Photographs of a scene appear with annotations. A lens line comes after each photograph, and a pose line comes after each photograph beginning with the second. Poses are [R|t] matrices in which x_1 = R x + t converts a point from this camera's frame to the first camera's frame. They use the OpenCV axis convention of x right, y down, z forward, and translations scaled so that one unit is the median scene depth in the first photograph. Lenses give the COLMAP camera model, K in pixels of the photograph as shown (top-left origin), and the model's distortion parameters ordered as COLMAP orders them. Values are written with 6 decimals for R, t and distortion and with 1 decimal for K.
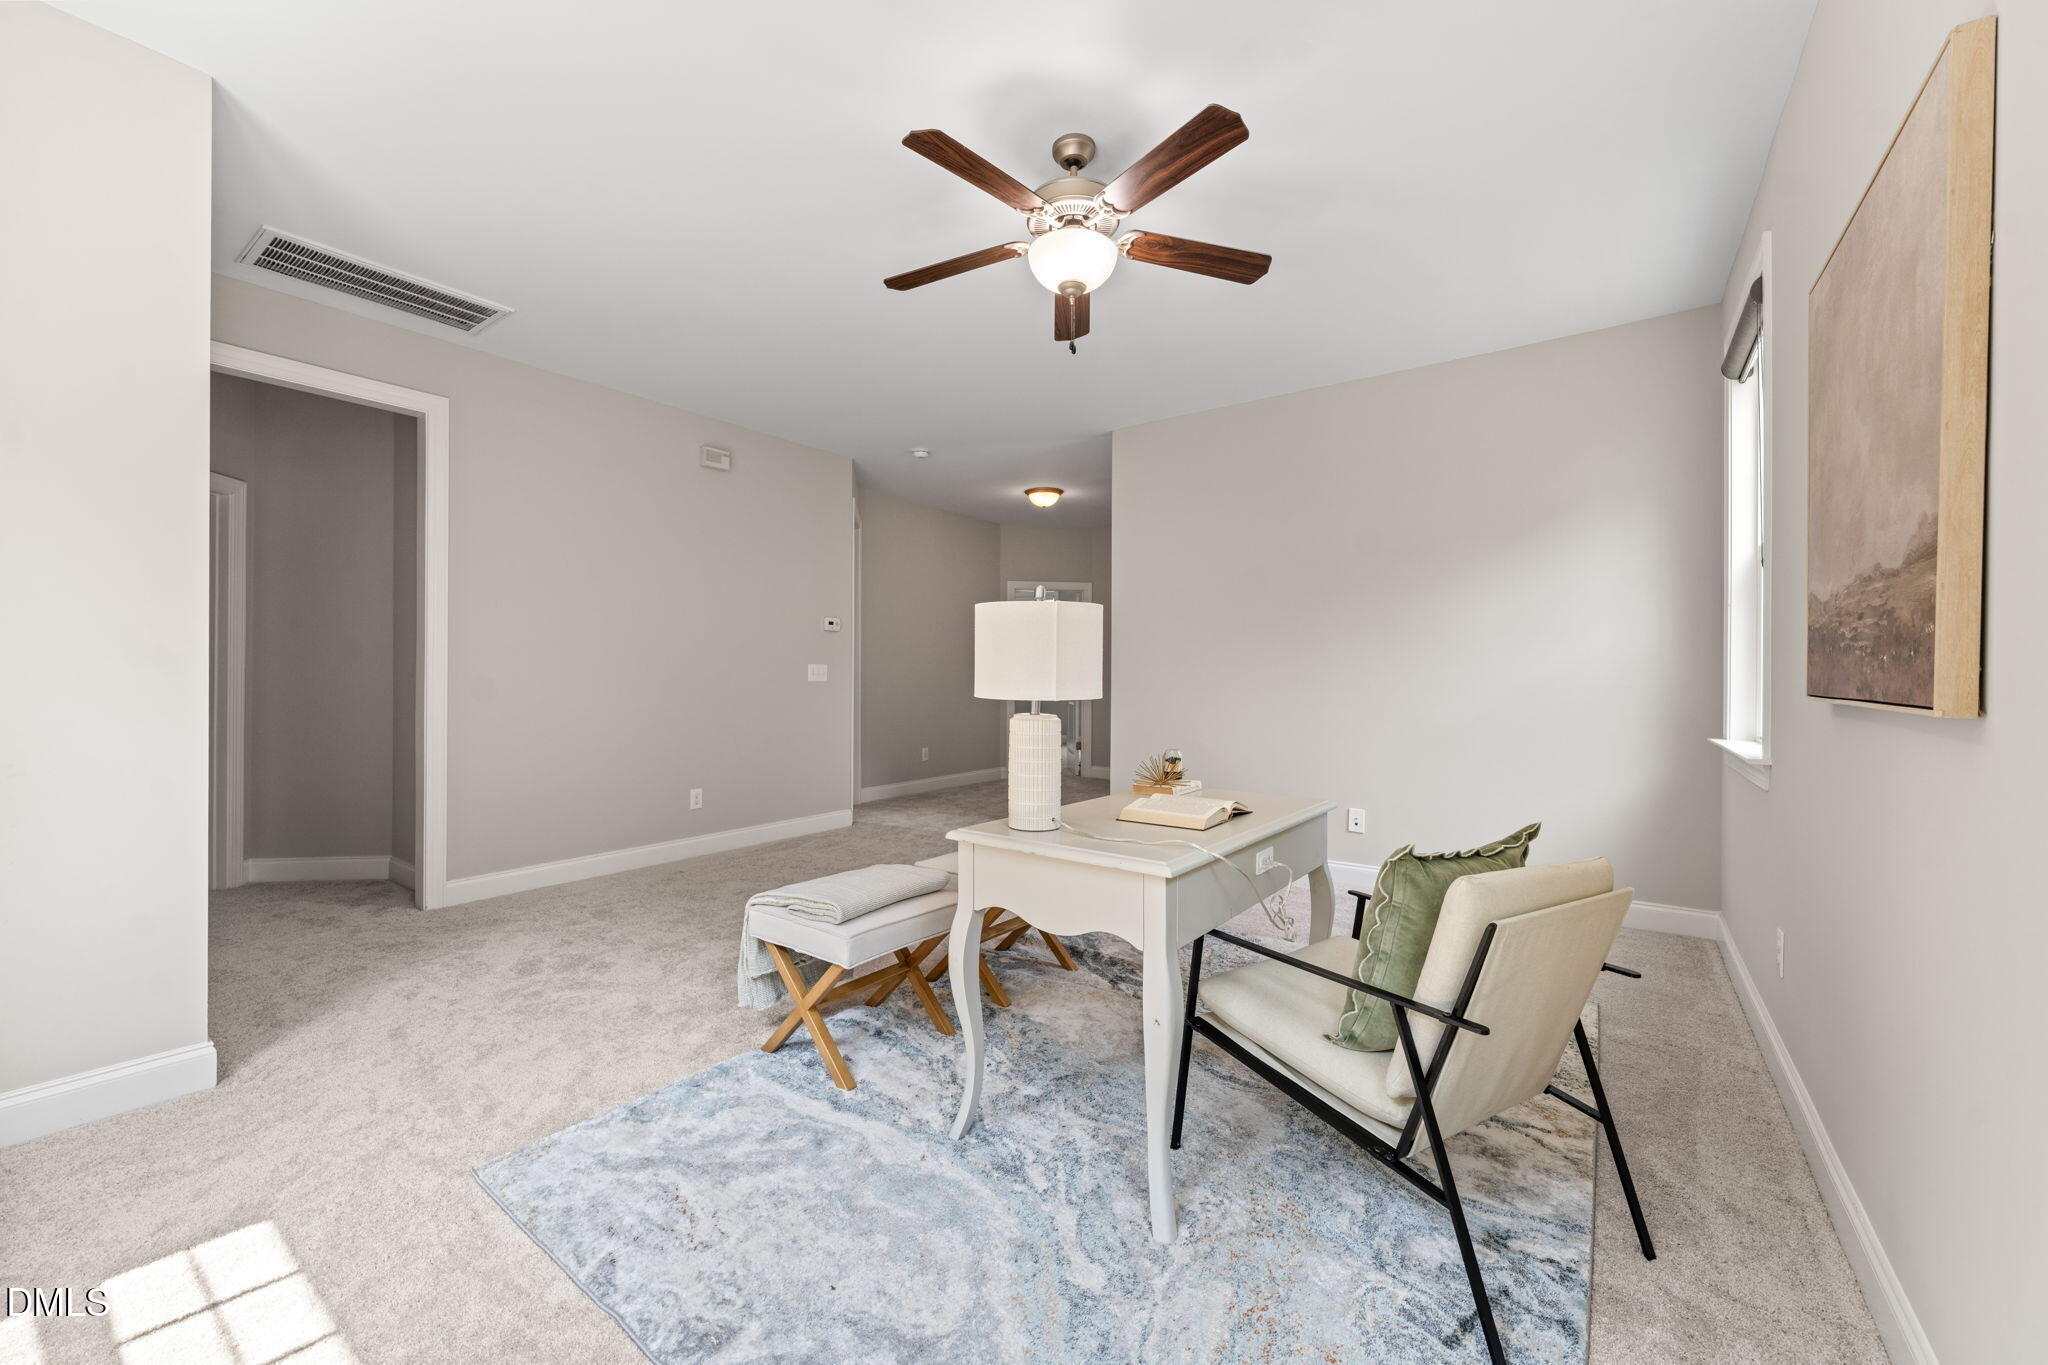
lens RADIAL K [[816.4, 0, 1015.0], [0, 816.4, 683.2], [0, 0, 1]] dist [-0.001698, -0.000050]
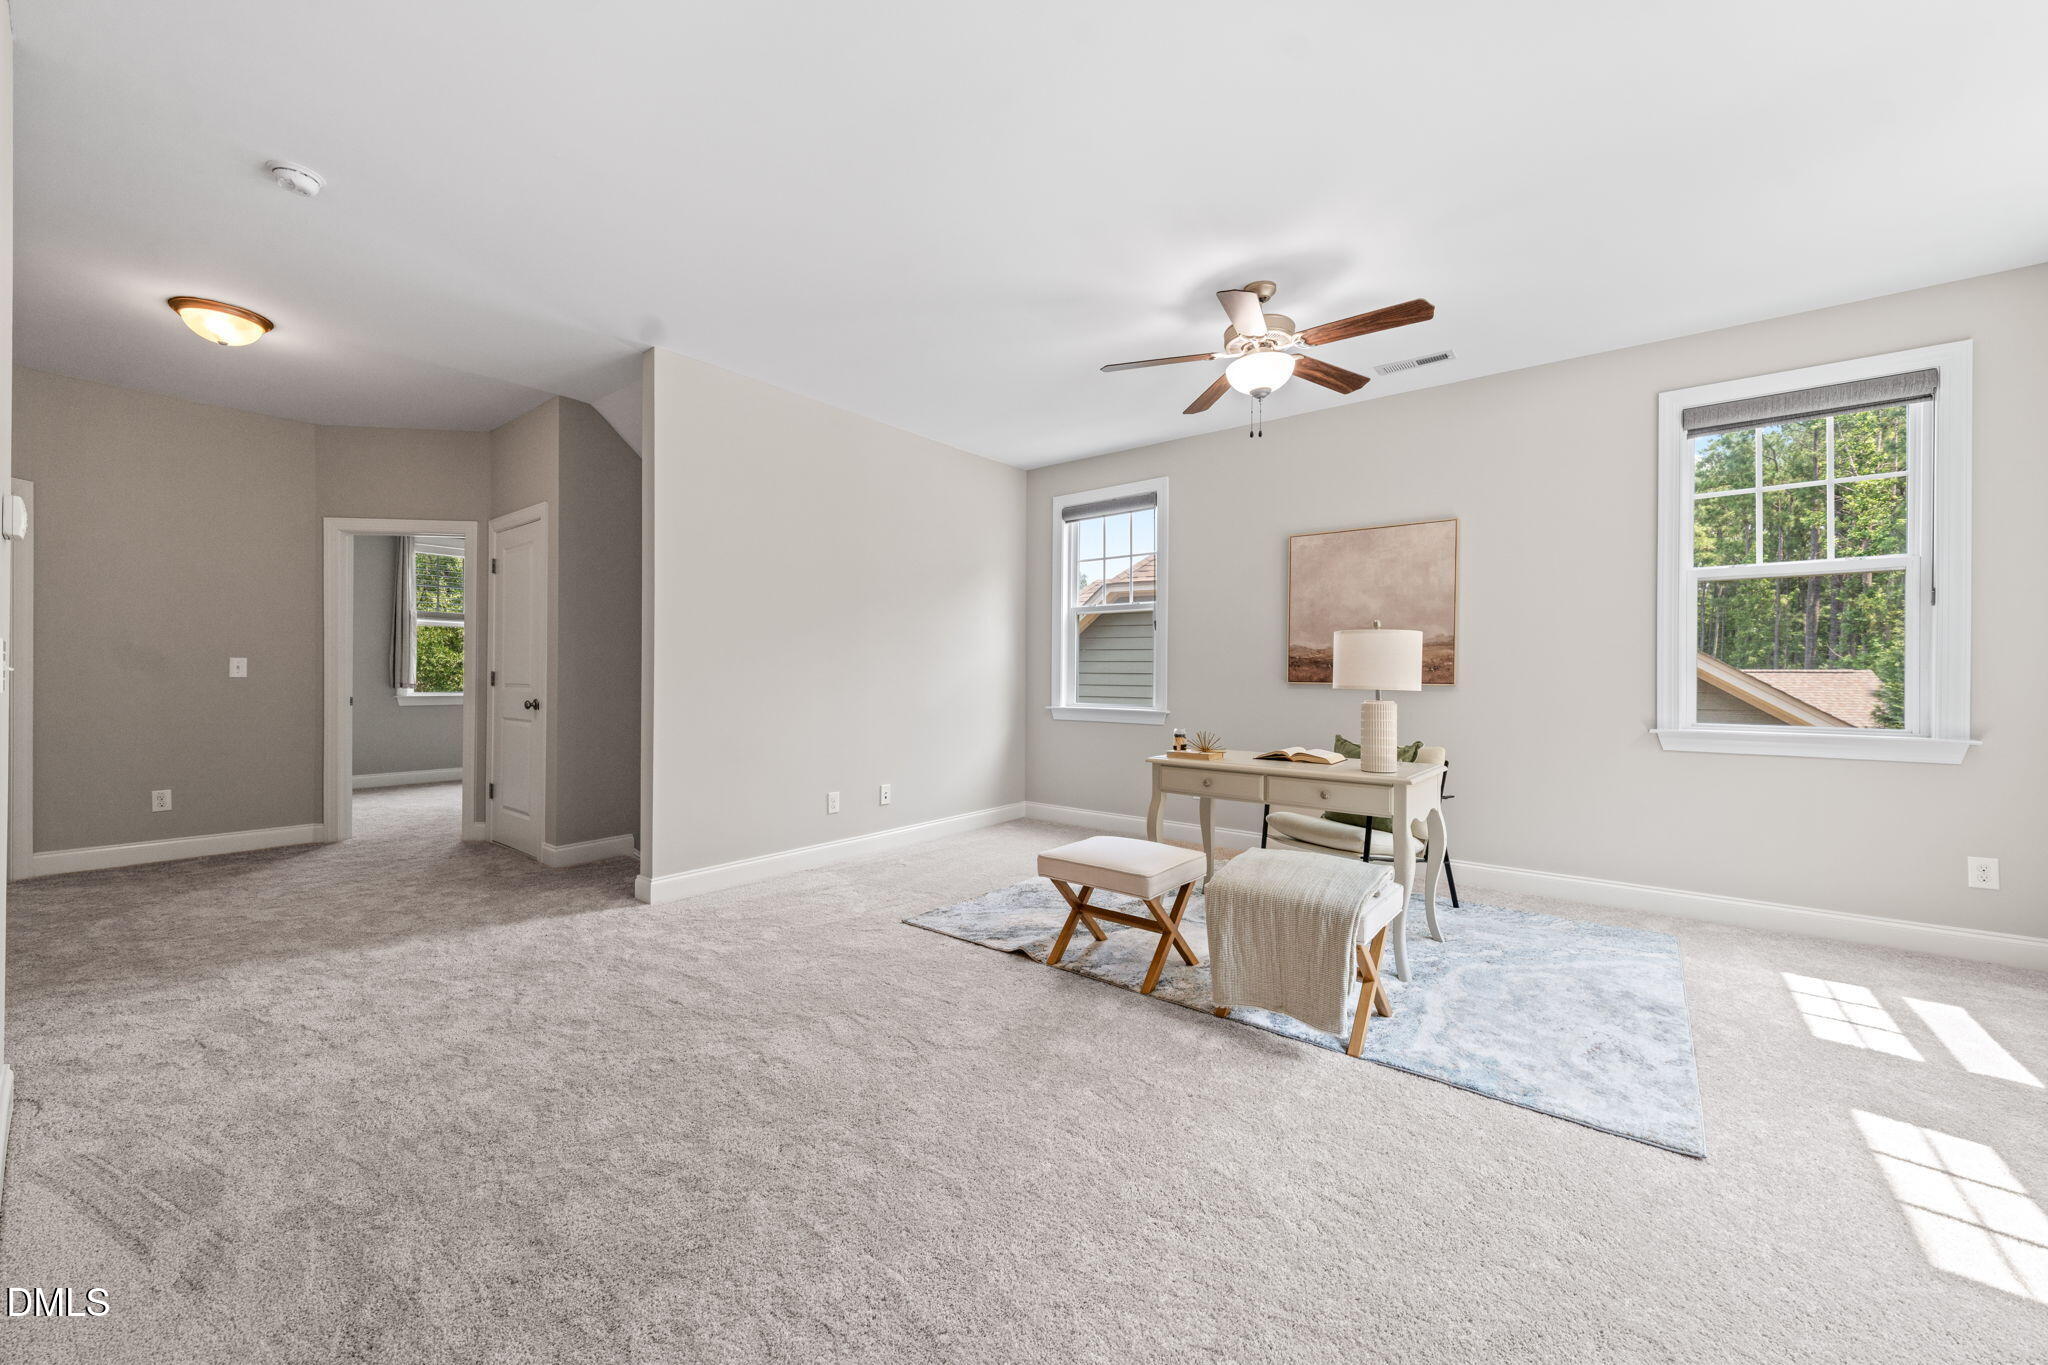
lens RADIAL K [[757.3, 0, 1017.4], [0, 757.3, 675.8], [0, 0, 1]] dist [-0.000245, -0.000033]
pose [[0.037345, -0.003645, 0.999296, -1.421870], [0.007351, 0.999967, 0.003373, -0.017965], [-0.999275, 0.007220, 0.037370, 1.578811]]
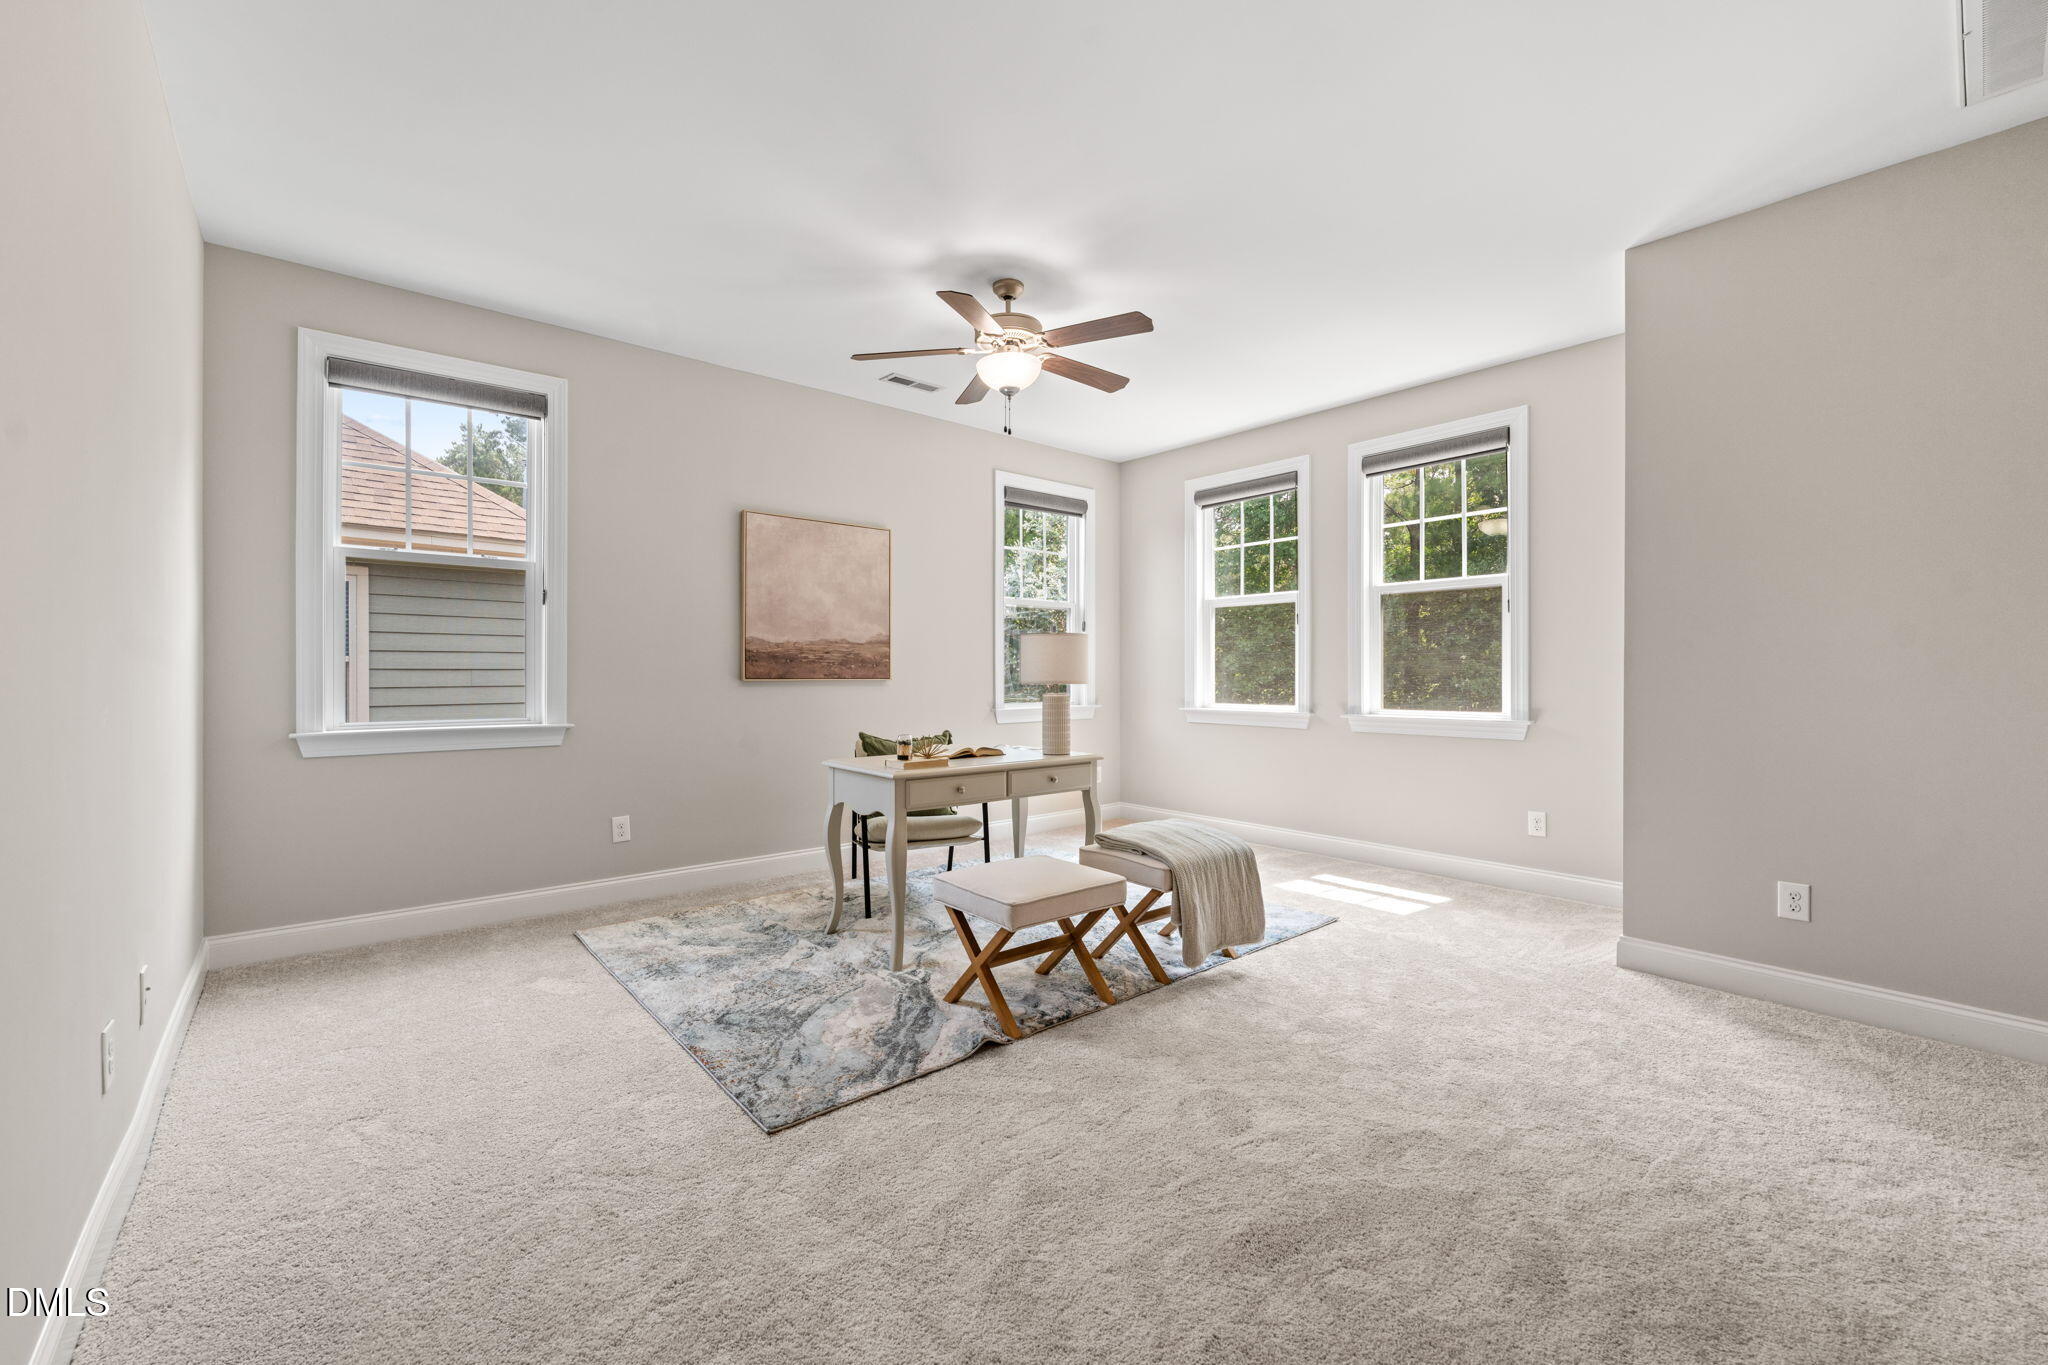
lens RADIAL K [[822.4, 0, 1005.0], [0, 822.4, 672.1], [0, 0, 1]] dist [0.000676, -0.000046]
pose [[-0.969549, -0.003664, 0.244868, -0.311337], [-0.000602, 0.999921, 0.012578, -0.031247], [-0.244895, 0.012048, -0.969475, 2.731727]]
